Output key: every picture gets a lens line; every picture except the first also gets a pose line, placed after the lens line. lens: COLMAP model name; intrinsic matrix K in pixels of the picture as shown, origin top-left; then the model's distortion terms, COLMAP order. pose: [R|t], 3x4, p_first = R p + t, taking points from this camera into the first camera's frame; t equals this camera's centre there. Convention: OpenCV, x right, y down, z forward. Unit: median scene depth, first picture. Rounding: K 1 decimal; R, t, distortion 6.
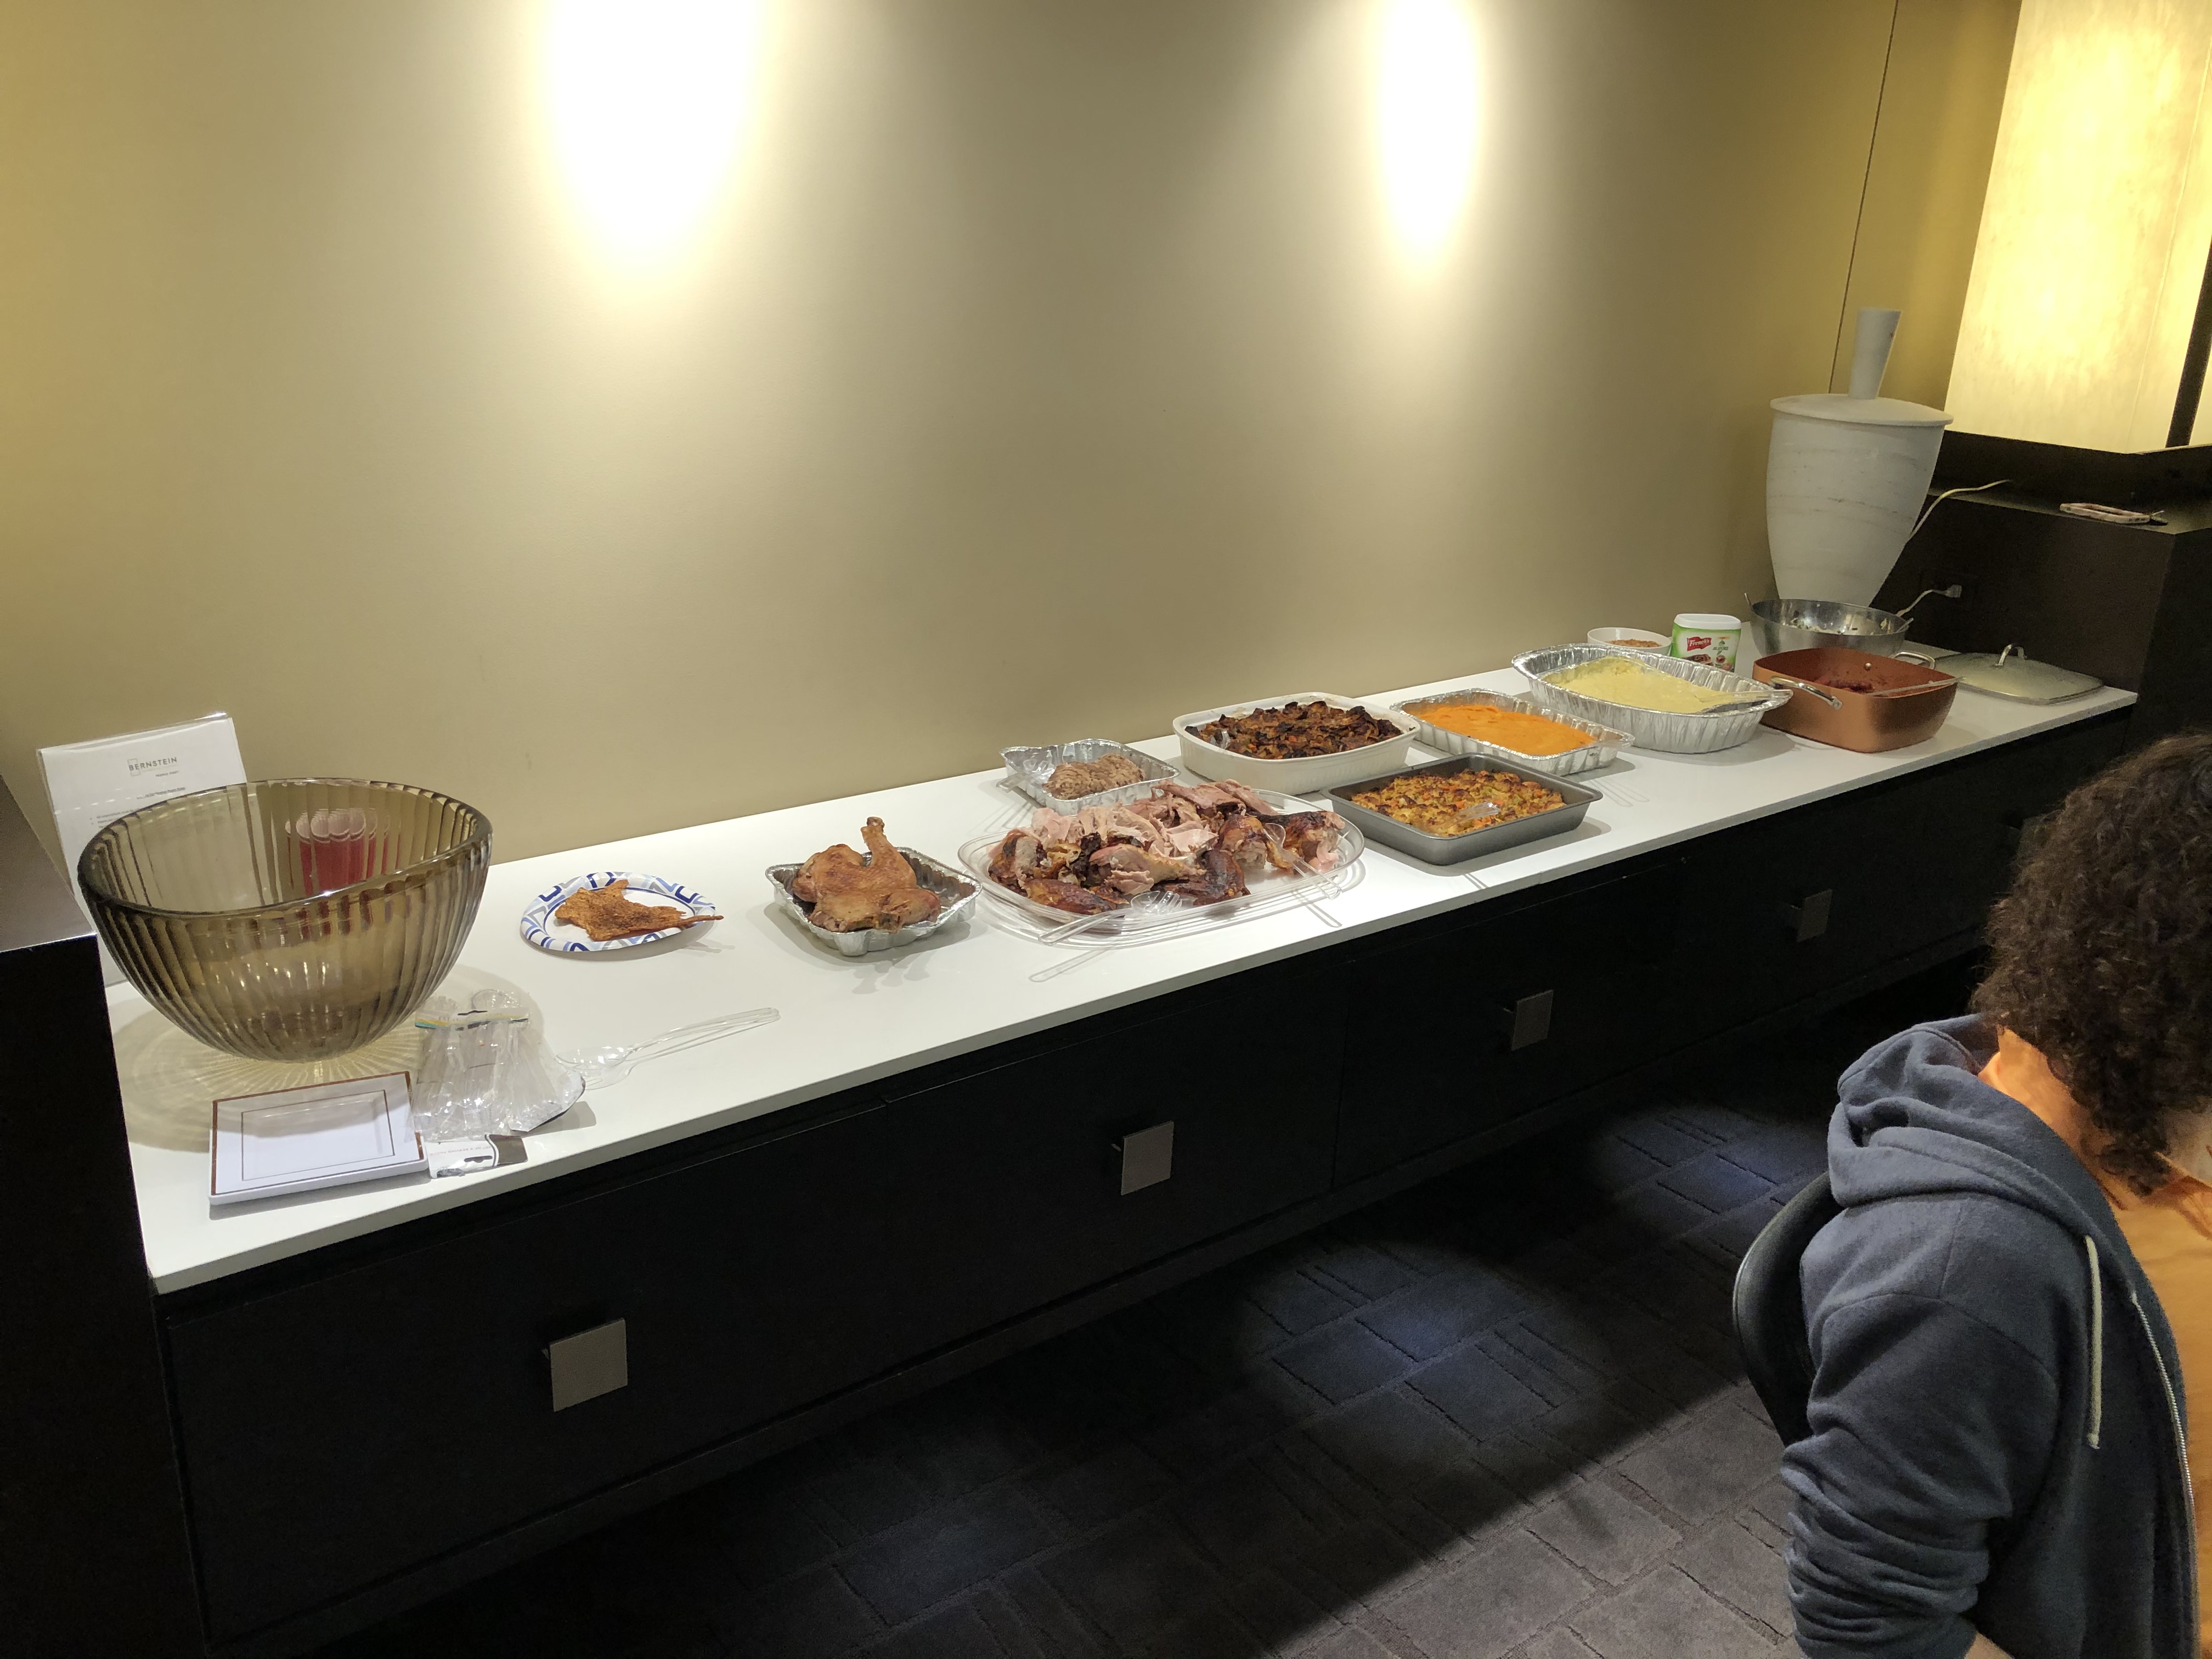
lens RADIAL K [[1833.7, 0, 1028.7], [0, 1833.7, 749.1], [0, 0, 1]] dist [0.037251, -0.021252]
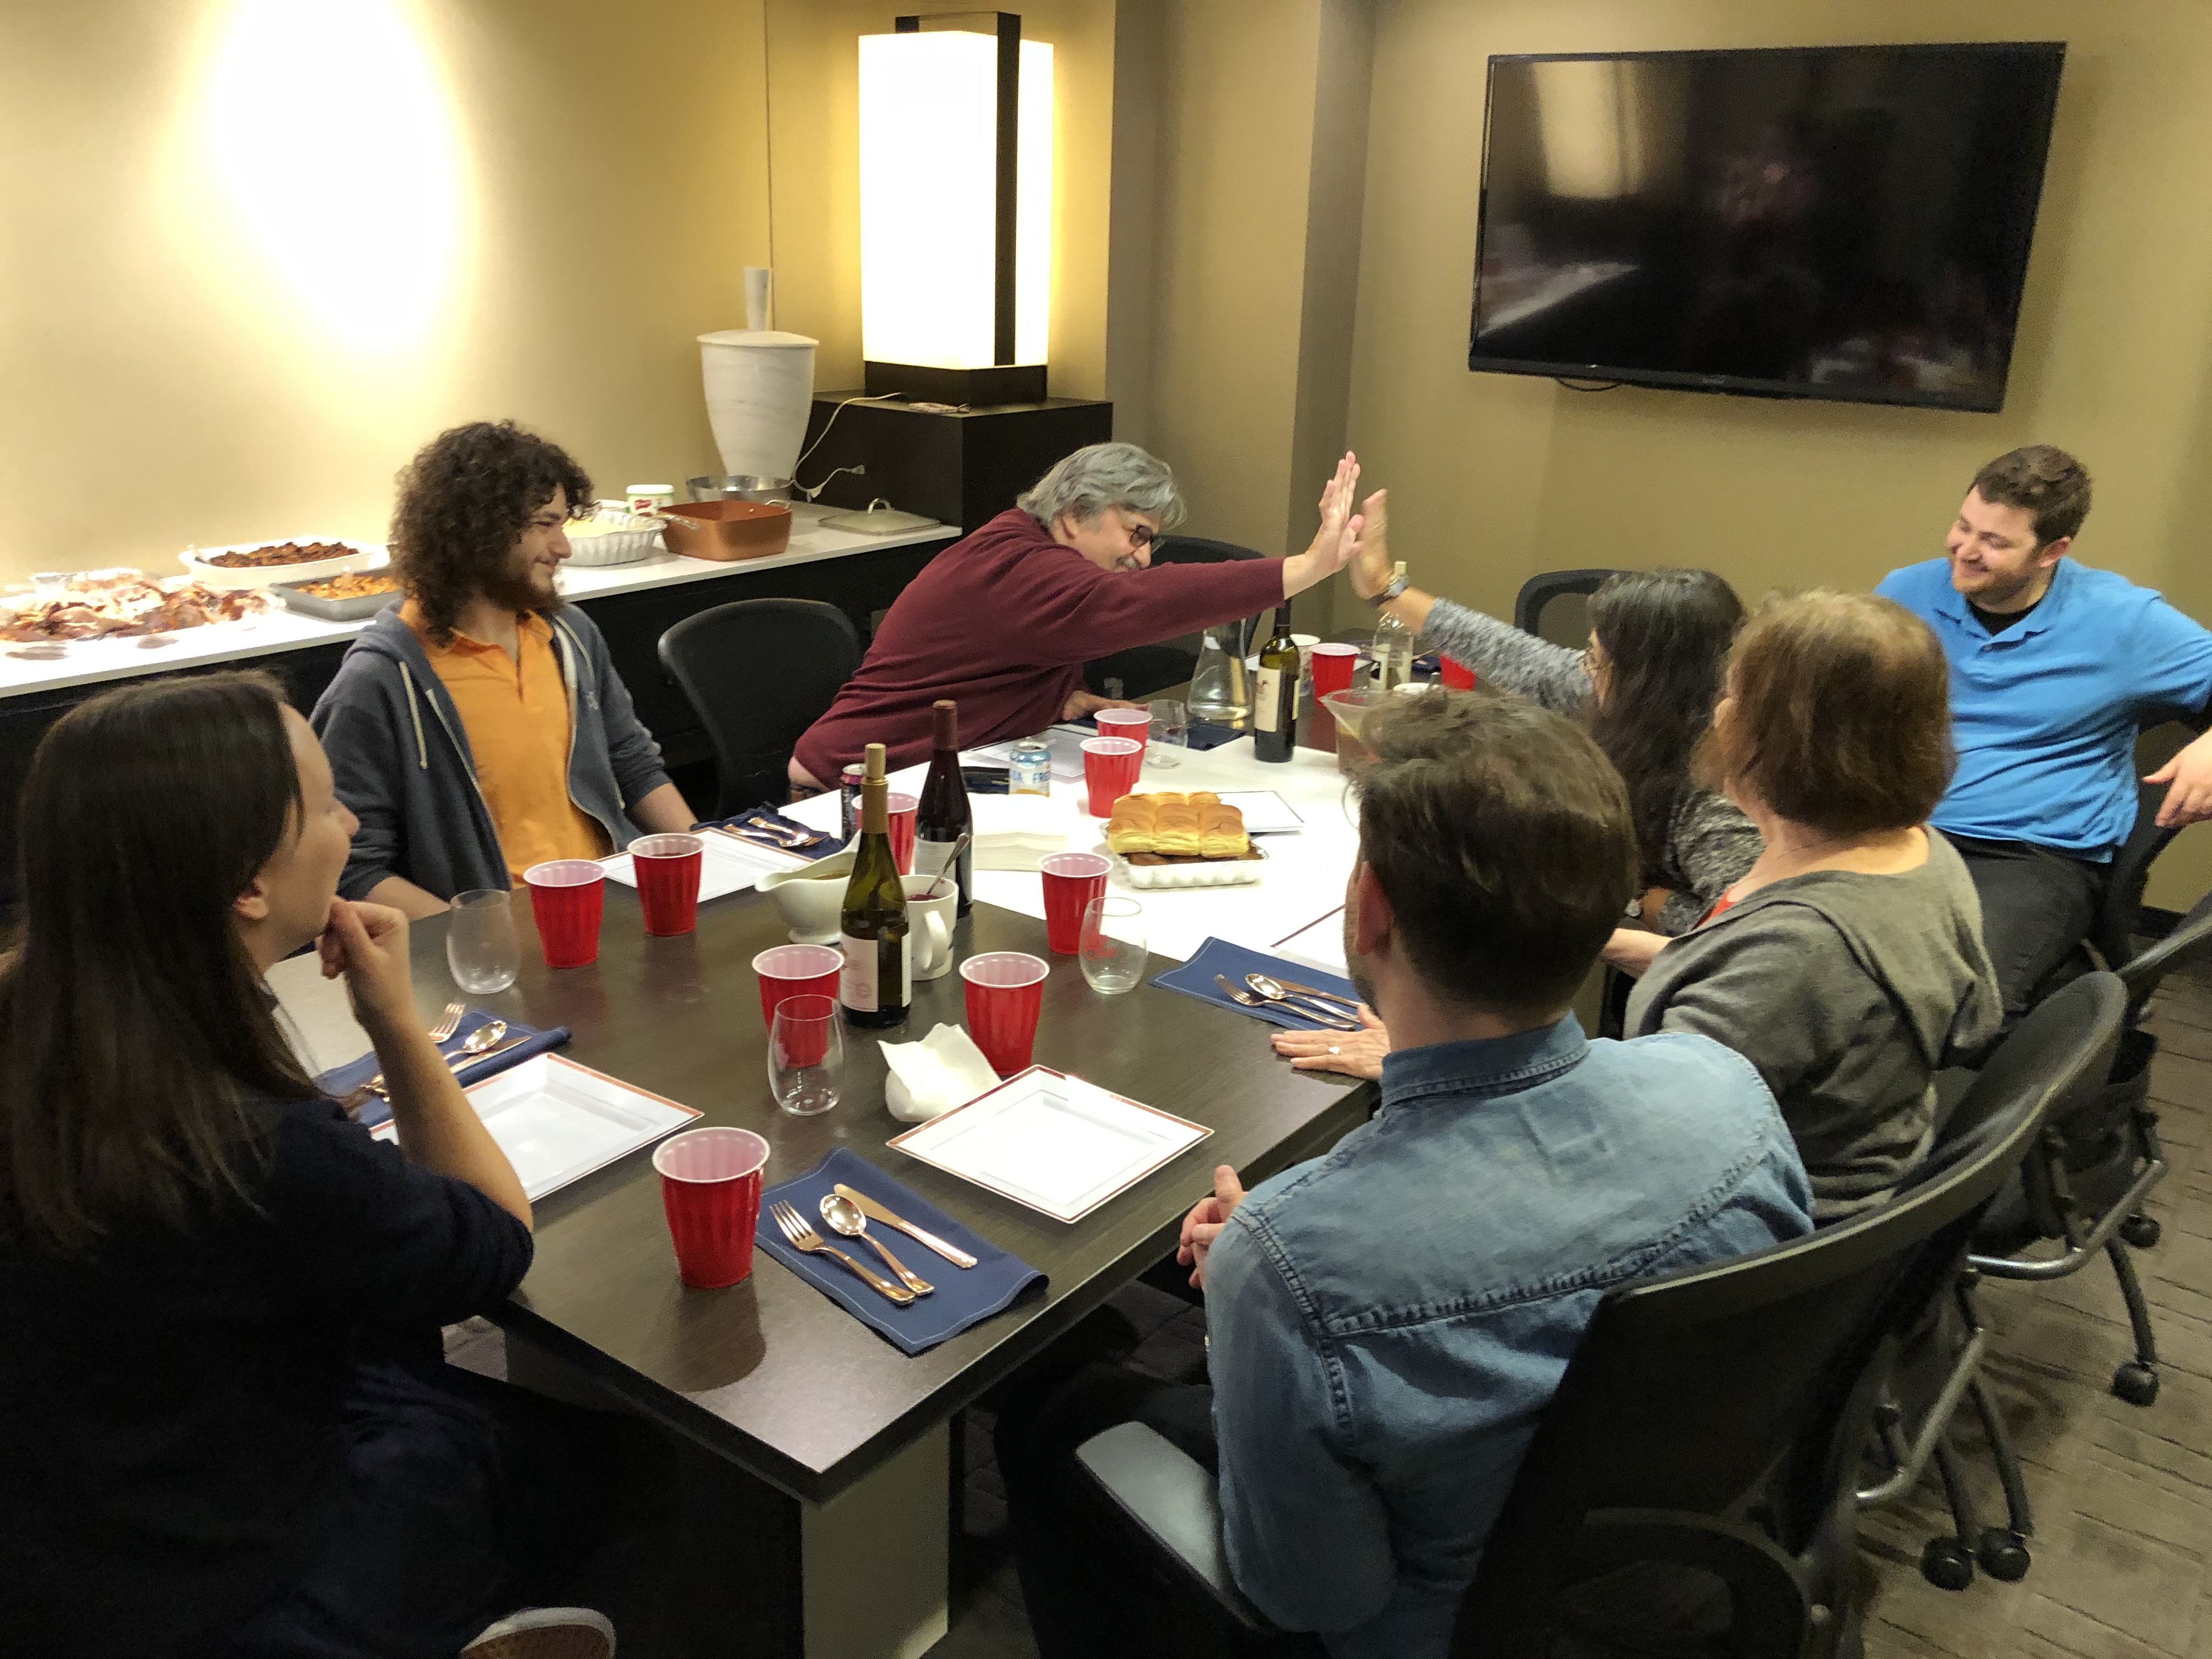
lens RADIAL K [[1833.7, 0, 1107.4], [0, 1833.7, 811.3], [0, 0, 1]] dist [0.037251, -0.021252]
pose [[0.956091, -0.097258, 0.276461, 0.336920], [0.093649, 0.995259, 0.026258, 0.205375], [-0.277704, 0.000786, 0.960666, -0.550643]]
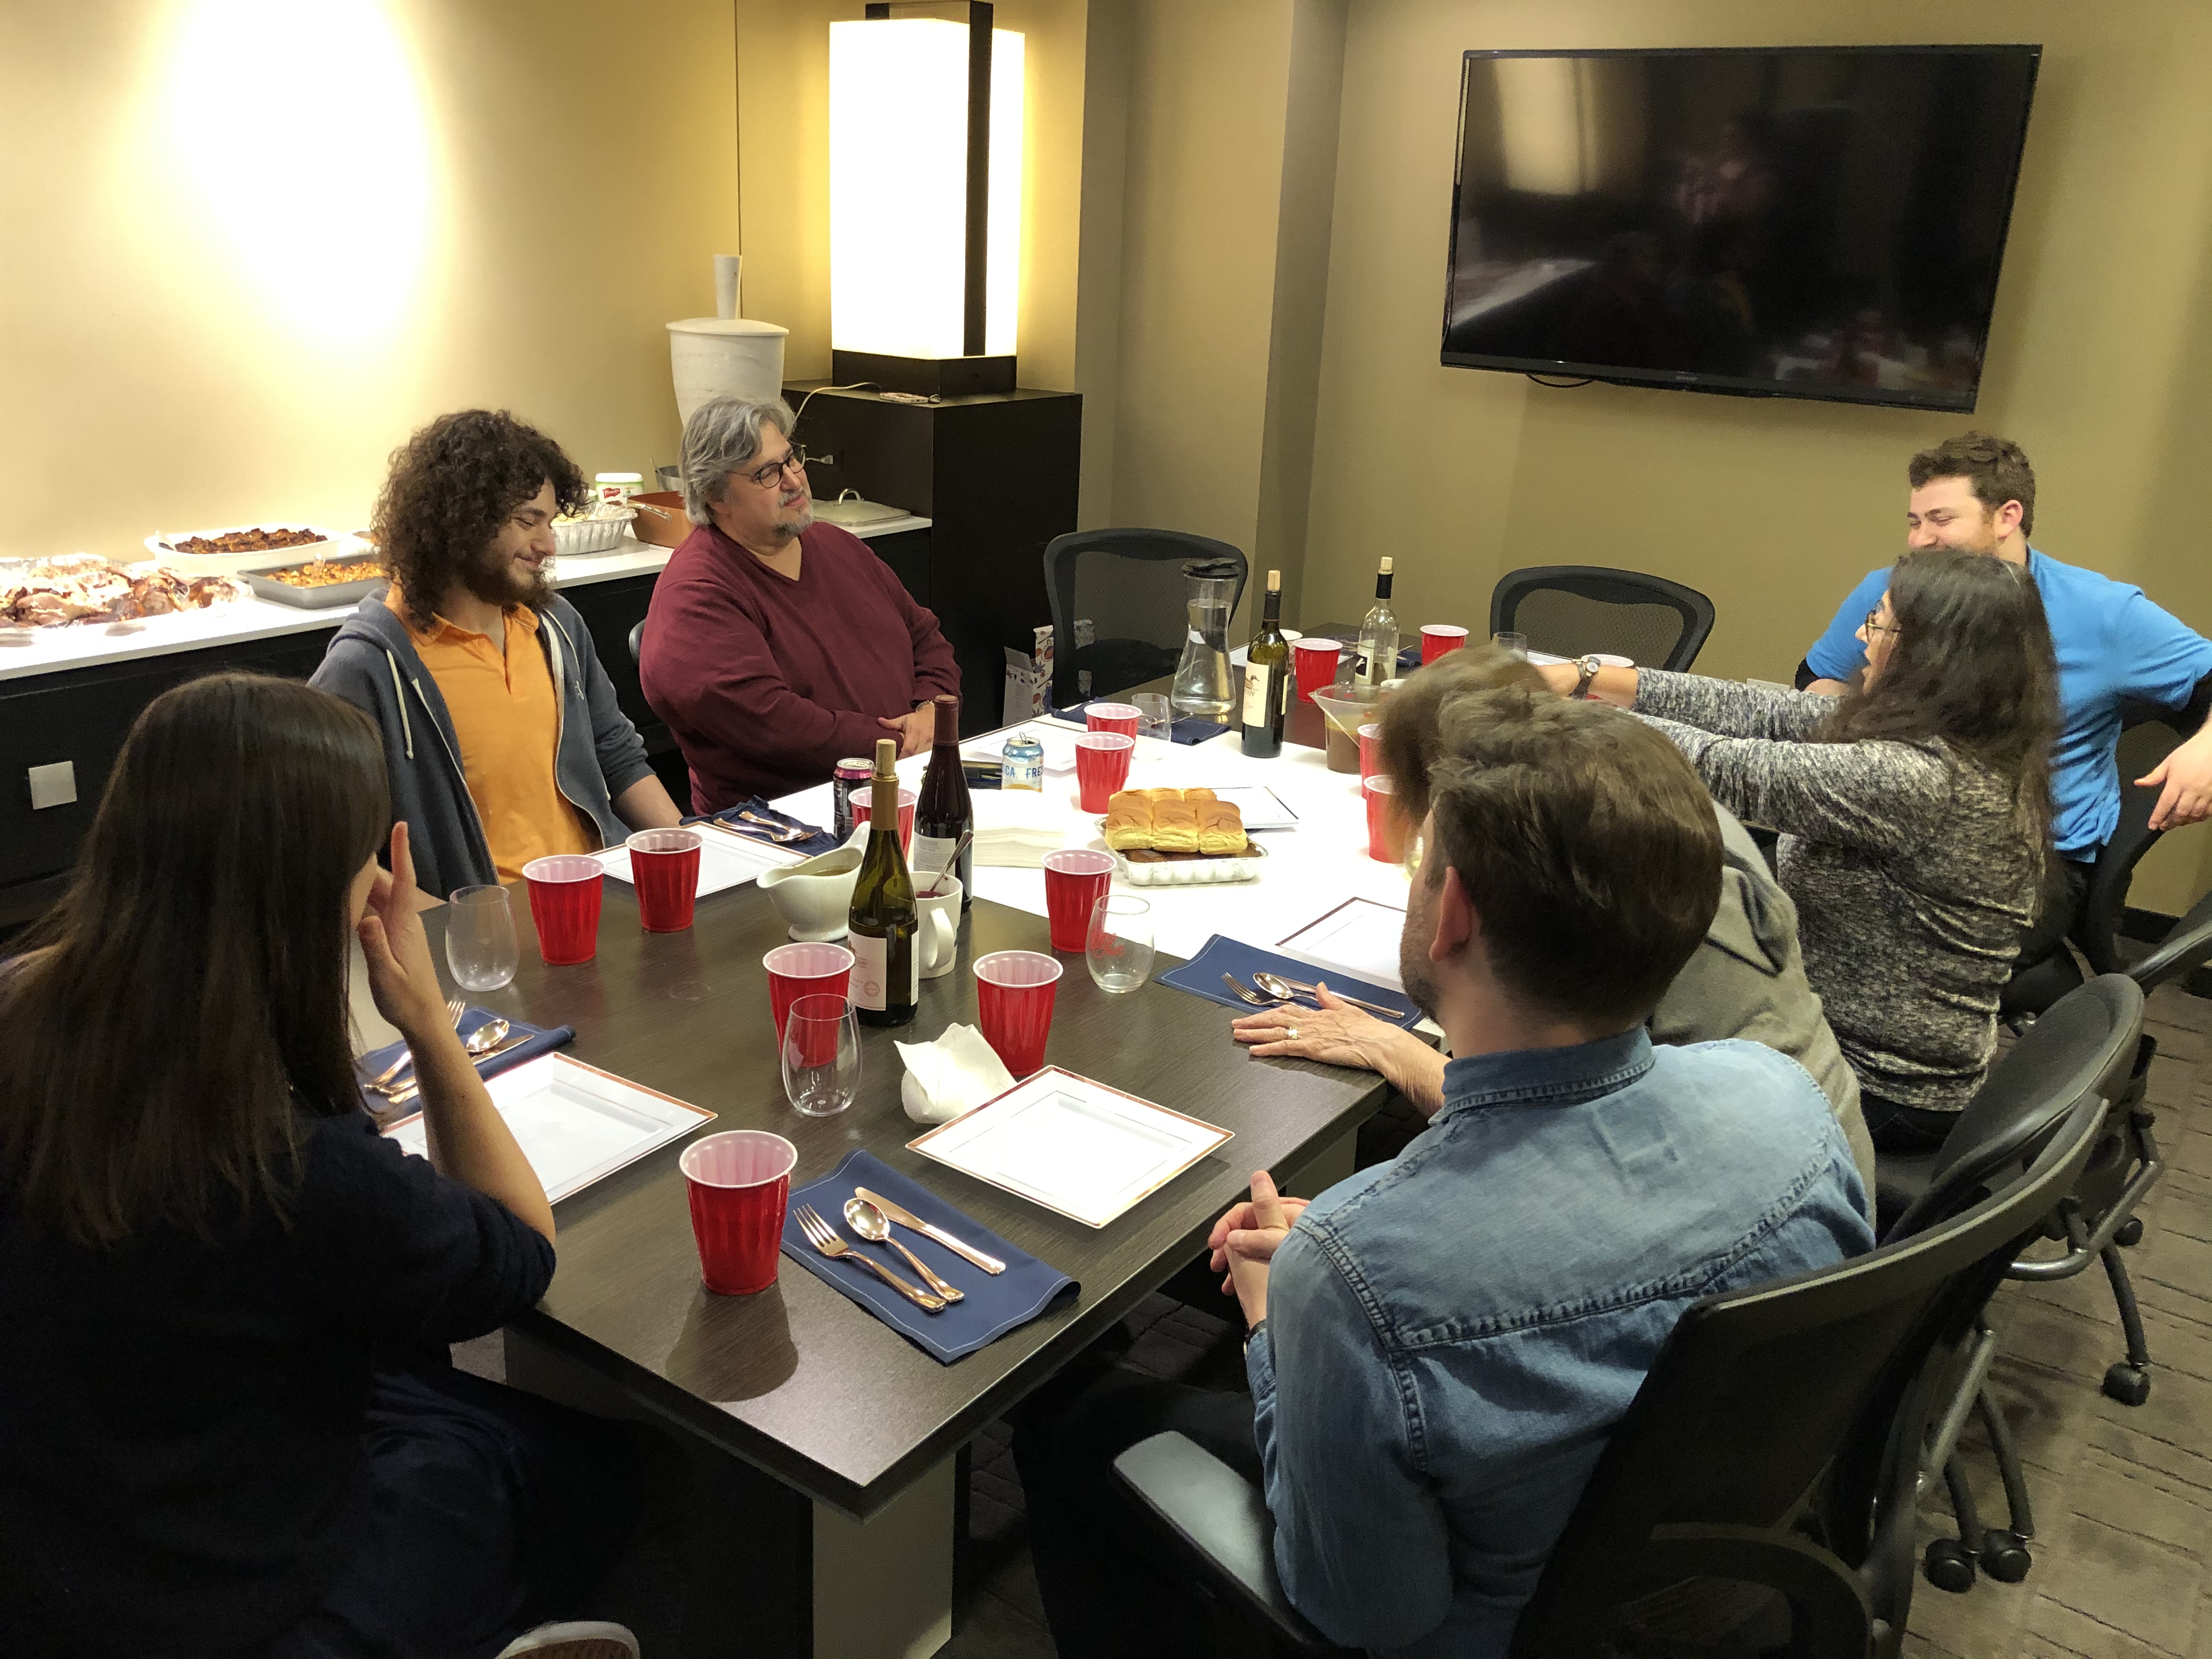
lens RADIAL K [[1833.7, 0, 1084.6], [0, 1833.7, 804.5], [0, 0, 1]] dist [0.037251, -0.021252]
pose [[0.951218, -0.092875, 0.294209, 0.314456], [0.088254, 0.995677, 0.028972, 0.201008], [-0.295628, -0.001594, 0.955302, -0.535805]]
